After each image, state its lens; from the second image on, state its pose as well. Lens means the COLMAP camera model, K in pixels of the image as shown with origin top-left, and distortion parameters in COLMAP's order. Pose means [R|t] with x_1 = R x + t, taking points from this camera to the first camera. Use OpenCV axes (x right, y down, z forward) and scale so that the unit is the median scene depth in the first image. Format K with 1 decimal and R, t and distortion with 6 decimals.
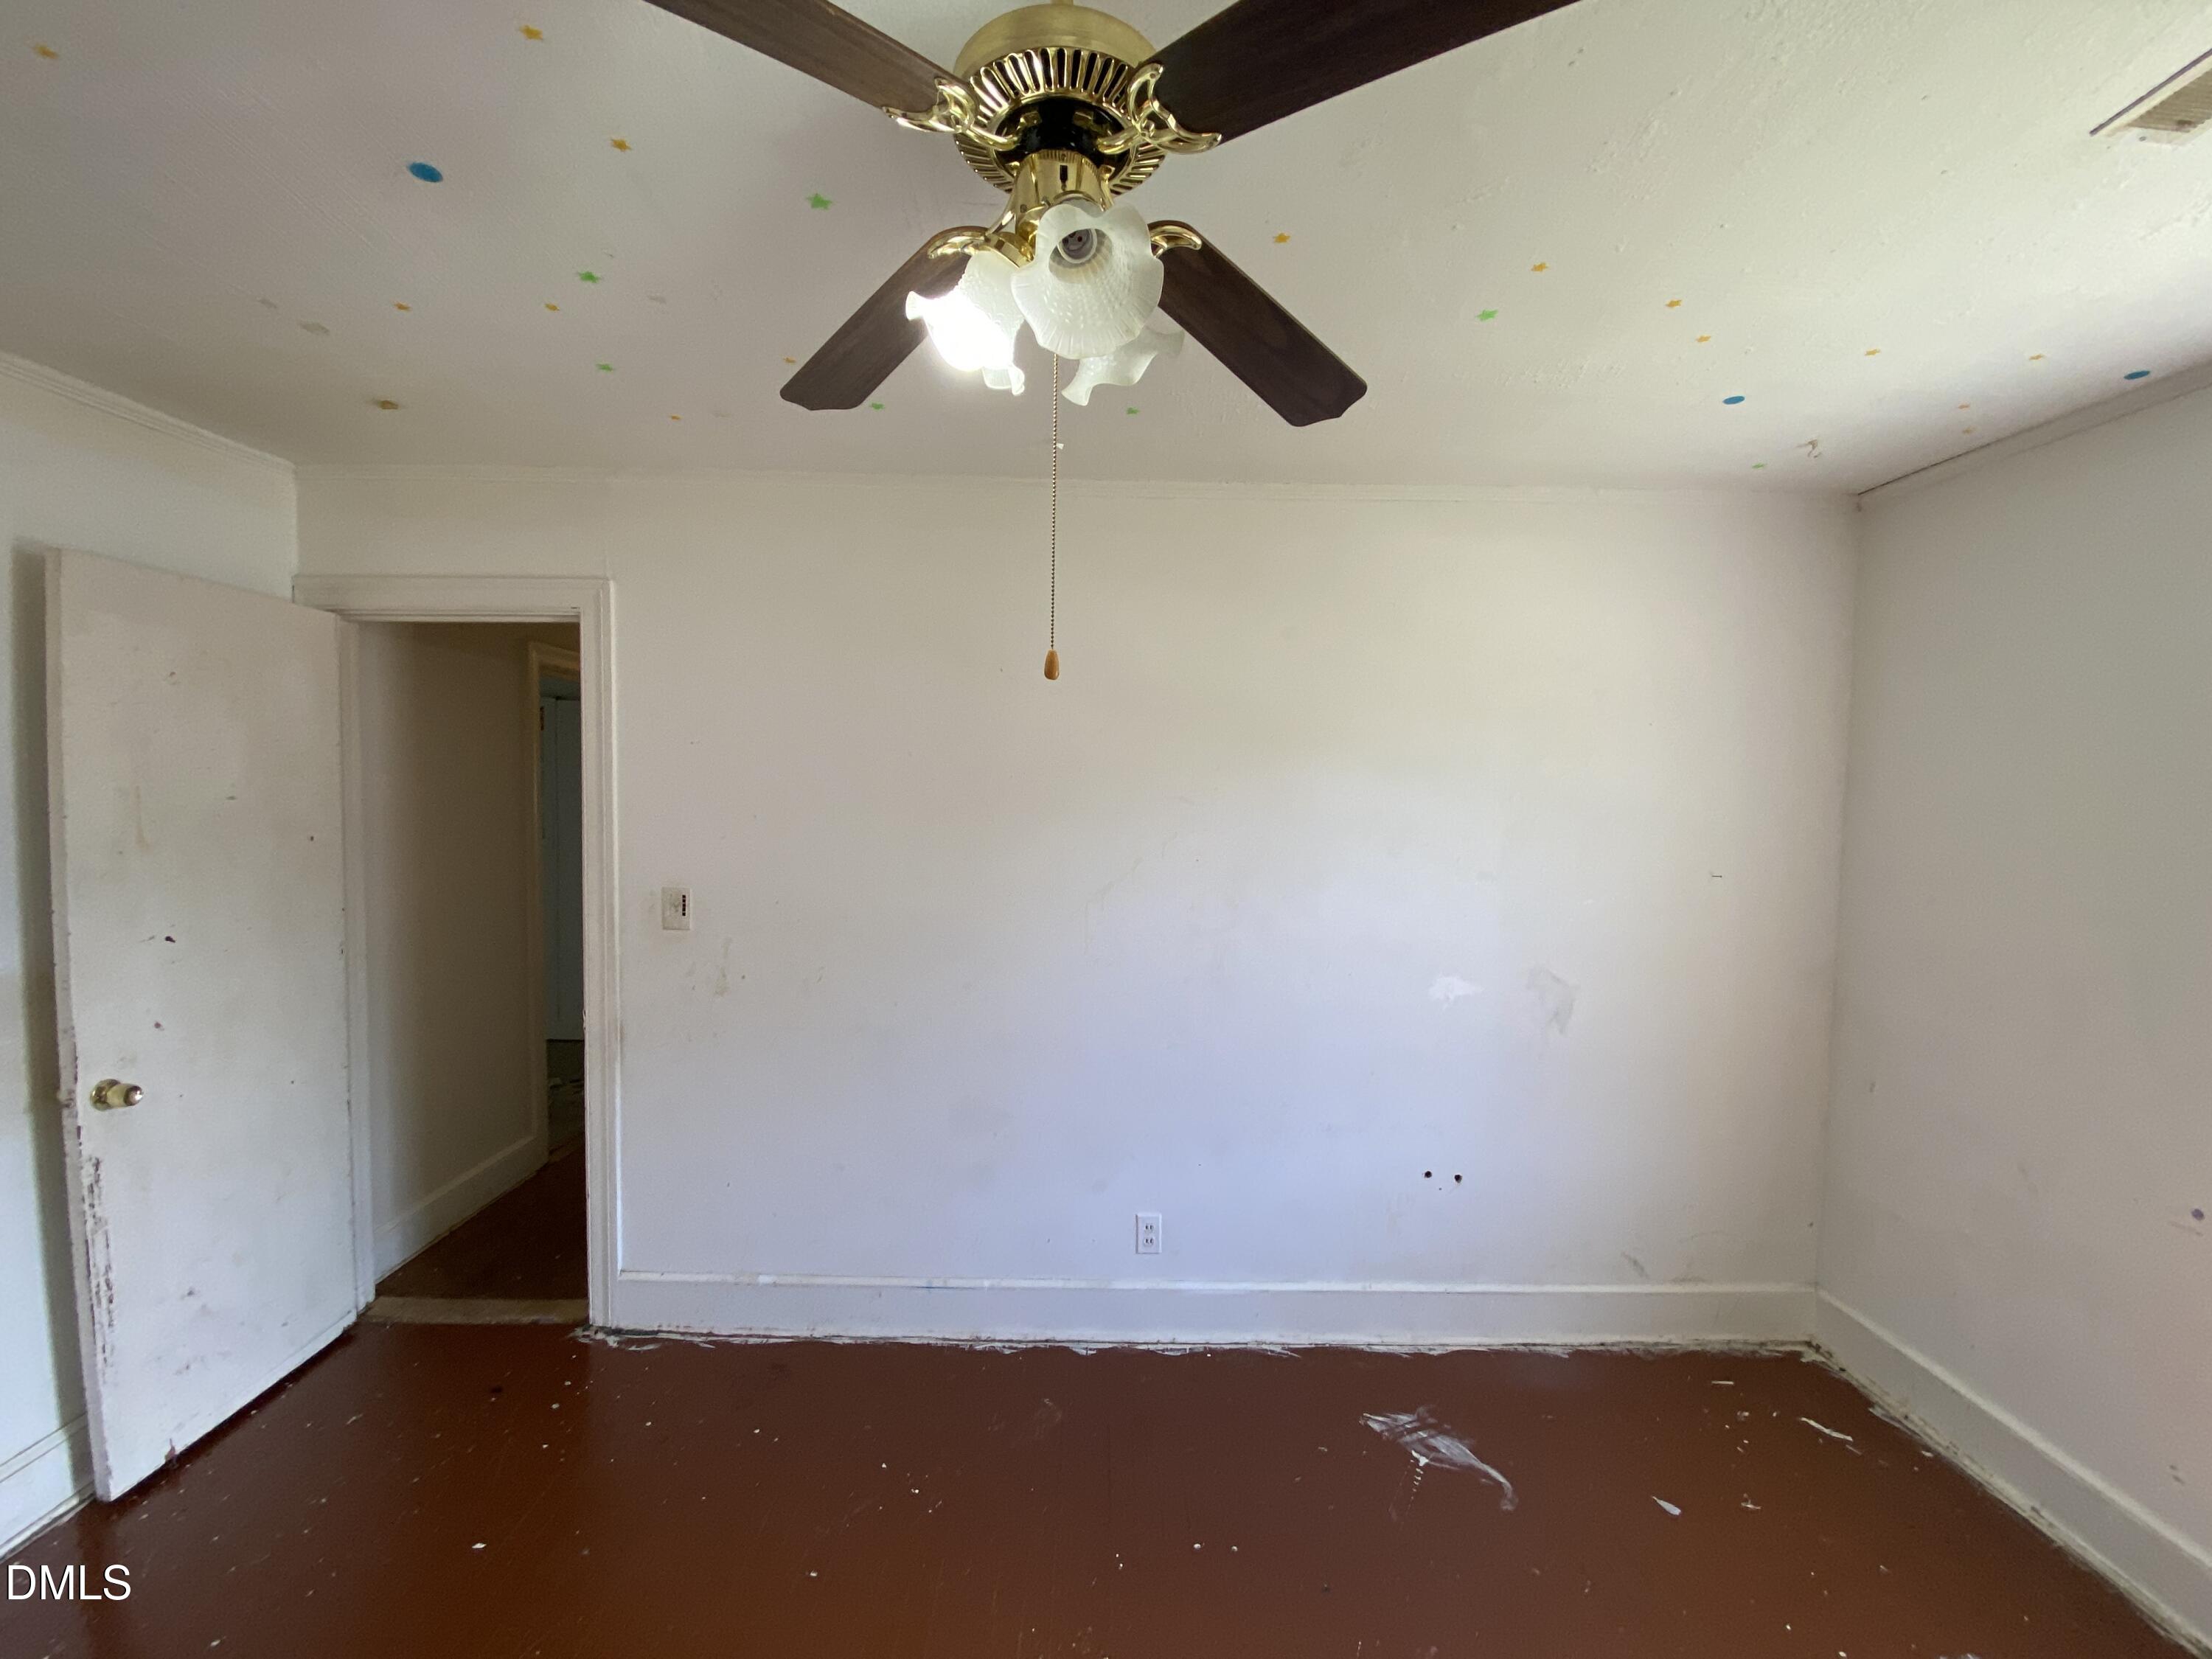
lens RADIAL K [[867.7, 0, 1111.0], [0, 867.7, 821.0], [0, 0, 1]] dist [-0.013858, -0.007175]
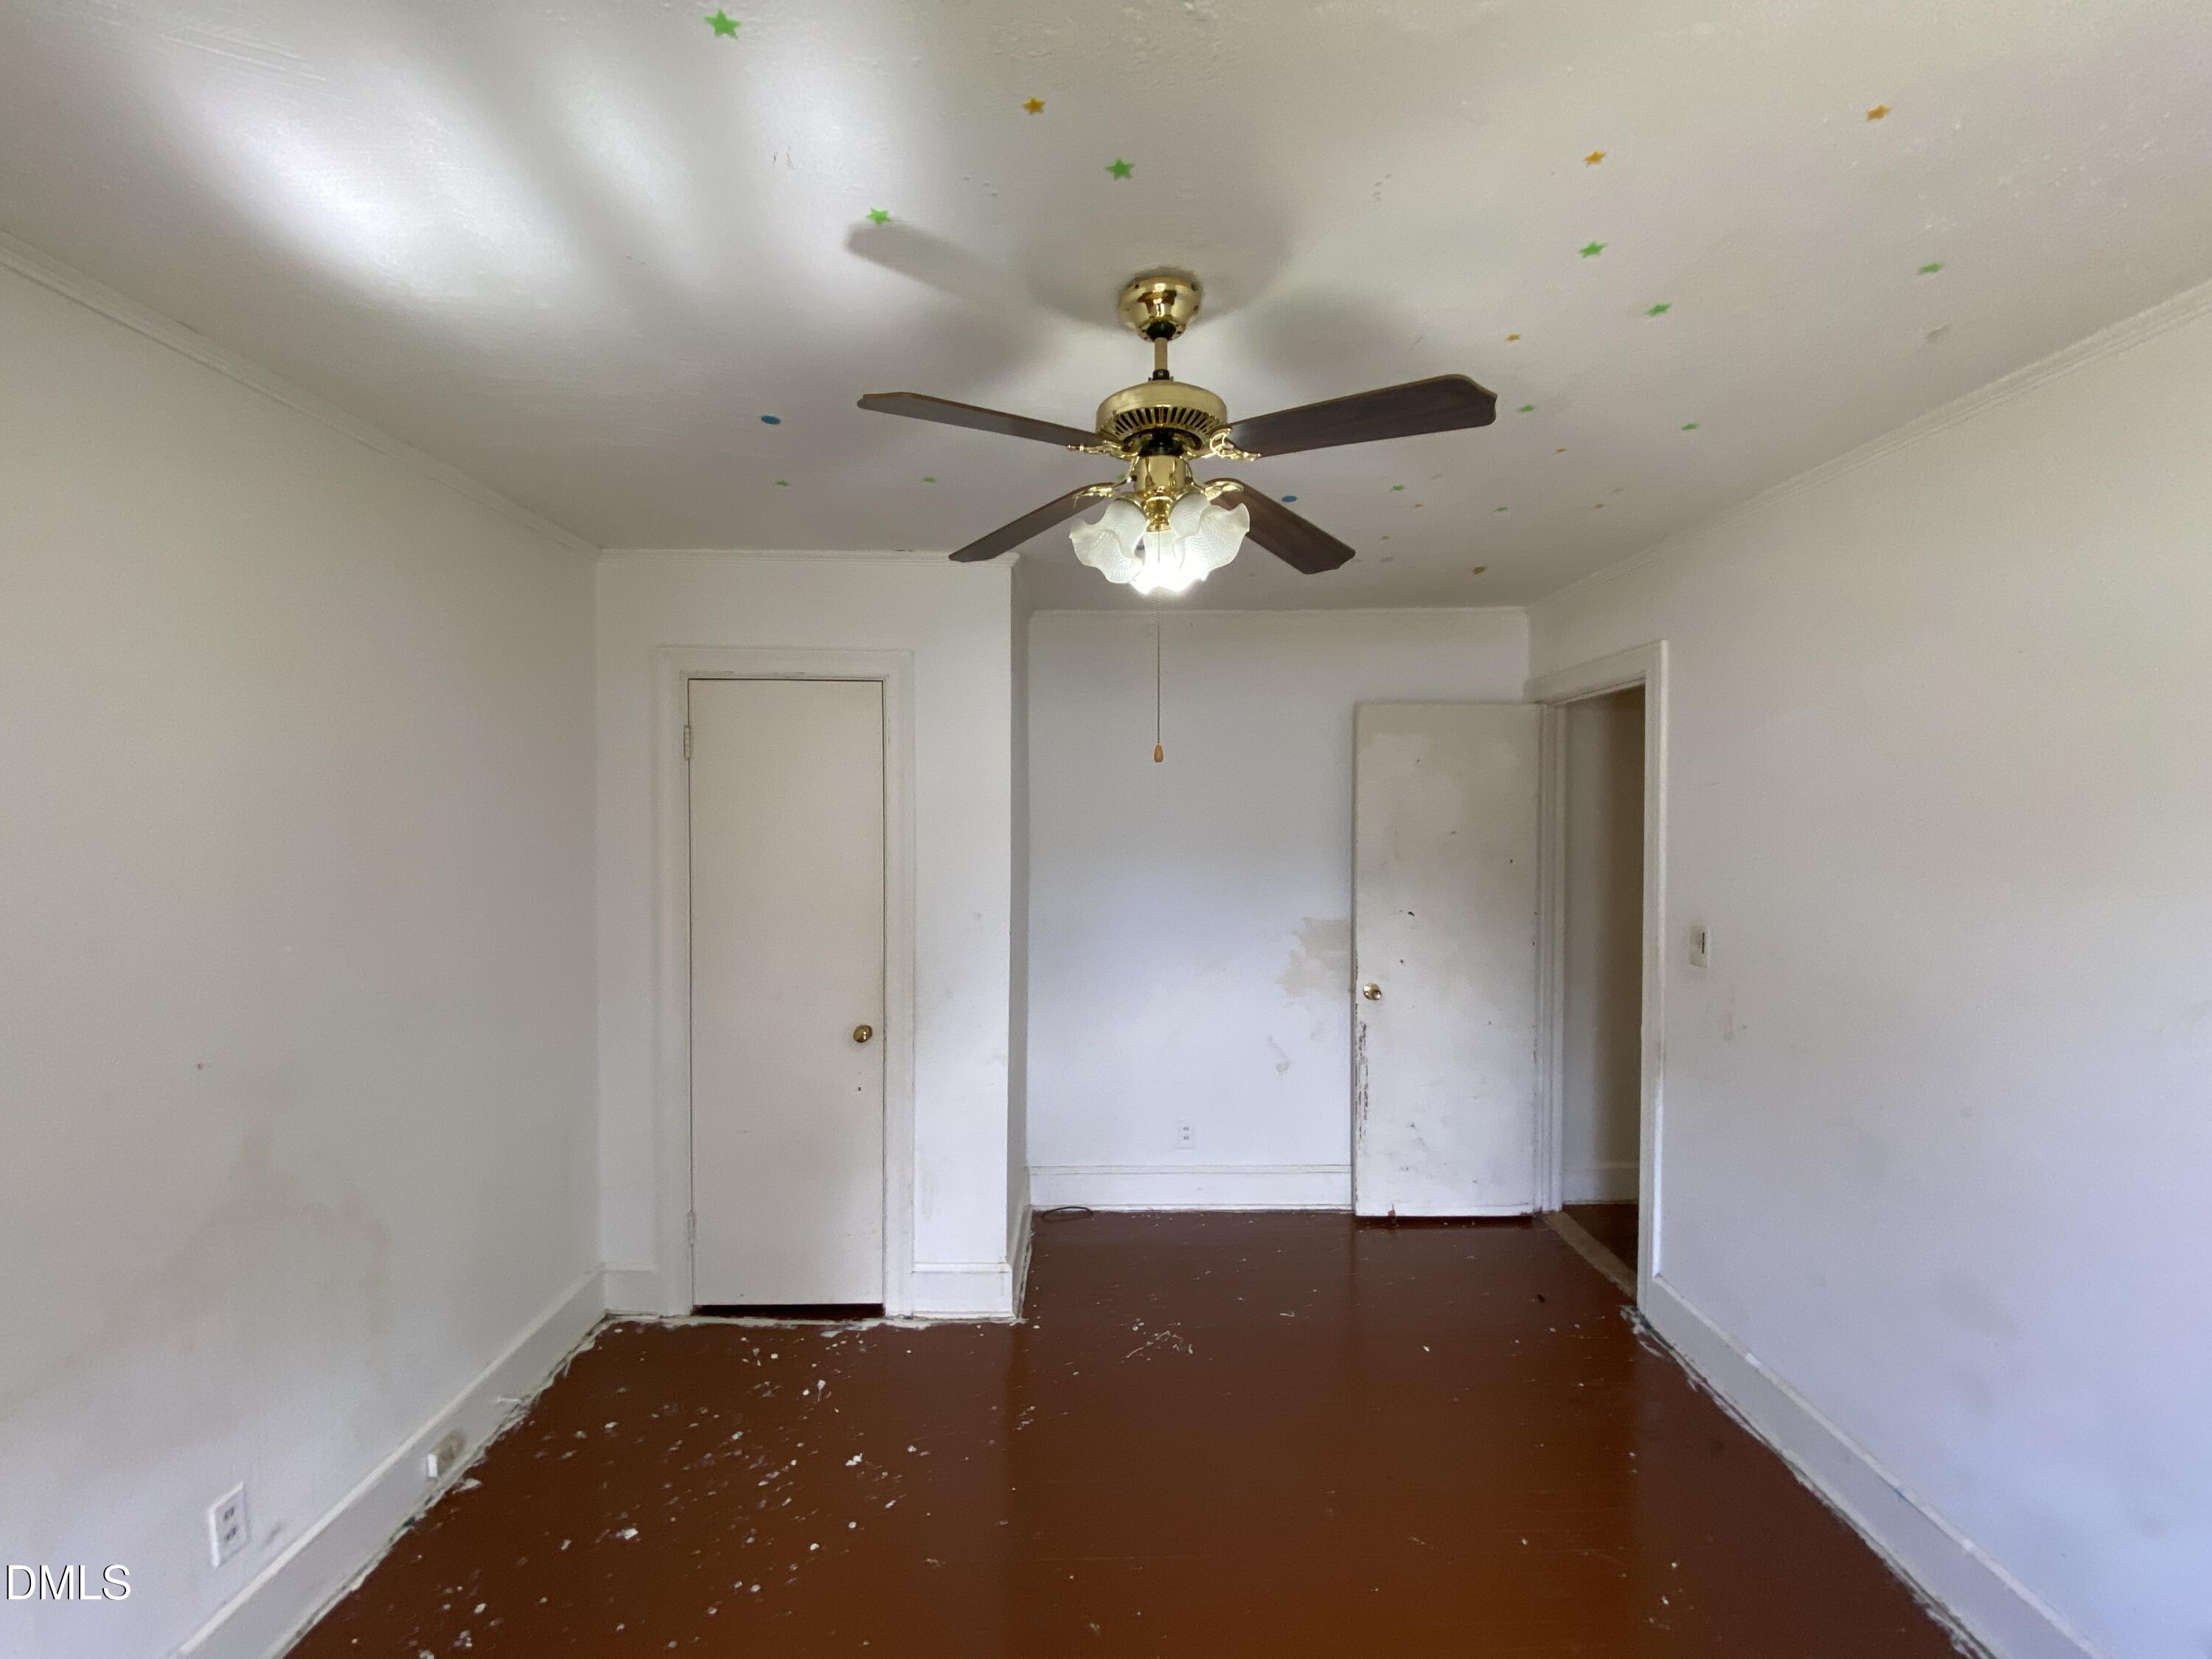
lens RADIAL K [[867.7, 0, 1110.4], [0, 867.7, 818.6], [0, 0, 1]] dist [-0.013858, -0.007175]
pose [[-0.003490, -0.010347, -0.999940, 0.526169], [-0.040663, 0.999121, -0.010196, -0.010411], [0.999167, 0.040625, -0.003908, 0.297089]]
